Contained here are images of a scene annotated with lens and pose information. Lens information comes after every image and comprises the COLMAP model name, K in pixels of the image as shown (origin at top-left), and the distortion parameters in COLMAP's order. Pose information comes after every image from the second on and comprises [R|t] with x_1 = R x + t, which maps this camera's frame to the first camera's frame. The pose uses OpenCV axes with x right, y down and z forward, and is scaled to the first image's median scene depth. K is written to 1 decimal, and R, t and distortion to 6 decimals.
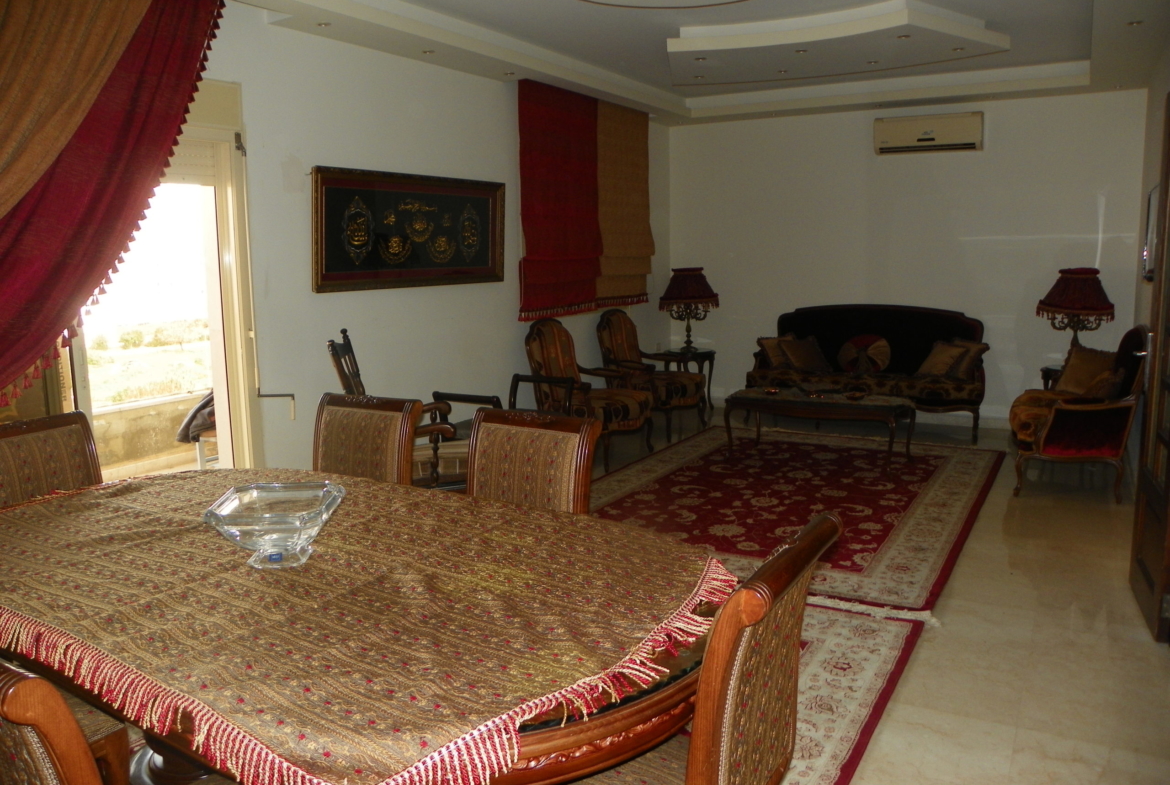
lens RADIAL K [[875.7, 0, 585.0], [0, 875.7, 392.5], [0, 0, 1]] dist [-0.130063, 0.000371]
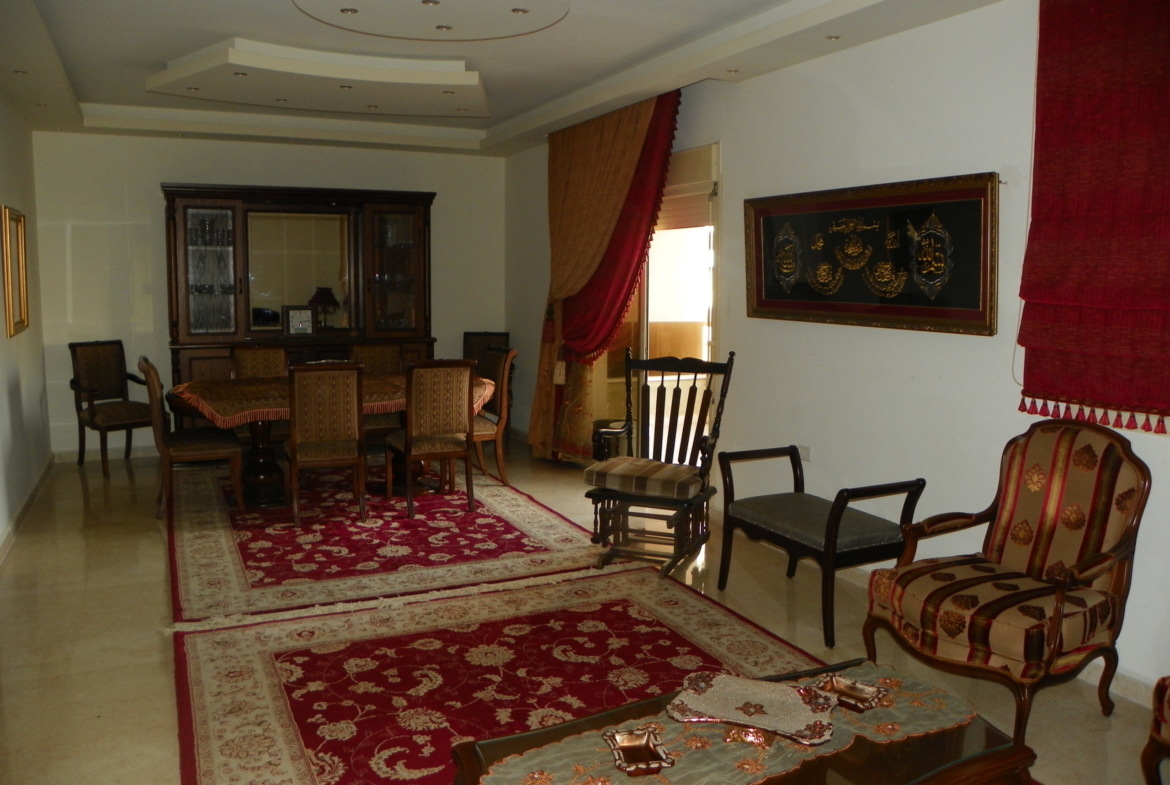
lens RADIAL K [[875.7, 0, 585.0], [0, 875.7, 392.5], [0, 0, 1]] dist [-0.130063, 0.000371]
pose [[-0.542614, 0.113000, -0.832347, 0.674859], [-0.136186, 0.965965, 0.219921, -0.221914], [0.828869, 0.232686, -0.508757, 1.324576]]
